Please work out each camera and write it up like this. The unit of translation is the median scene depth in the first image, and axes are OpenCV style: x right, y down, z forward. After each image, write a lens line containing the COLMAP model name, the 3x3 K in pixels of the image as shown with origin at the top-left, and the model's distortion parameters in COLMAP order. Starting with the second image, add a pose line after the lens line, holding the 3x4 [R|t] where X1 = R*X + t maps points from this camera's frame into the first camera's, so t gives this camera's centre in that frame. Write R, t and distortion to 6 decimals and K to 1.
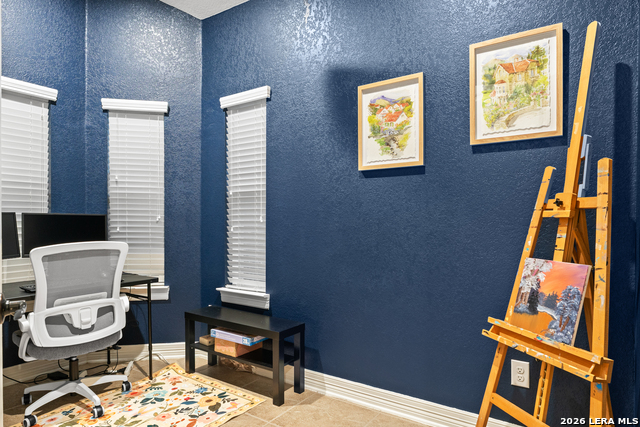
lens RADIAL K [[398.4, 0, 315.2], [0, 398.4, 217.1], [0, 0, 1]] dist [0.000227, -0.001736]
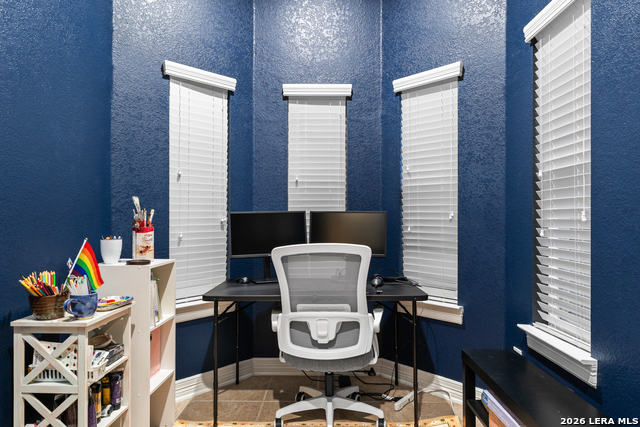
lens RADIAL K [[398.4, 0, 324.1], [0, 398.4, 214.8], [0, 0, 1]] dist [0.000227, -0.001736]
pose [[0.563124, -0.008827, -0.826325, 0.113882], [0.008130, 0.999954, -0.005142, 0.003568], [0.826332, -0.003822, 0.563170, 0.398577]]
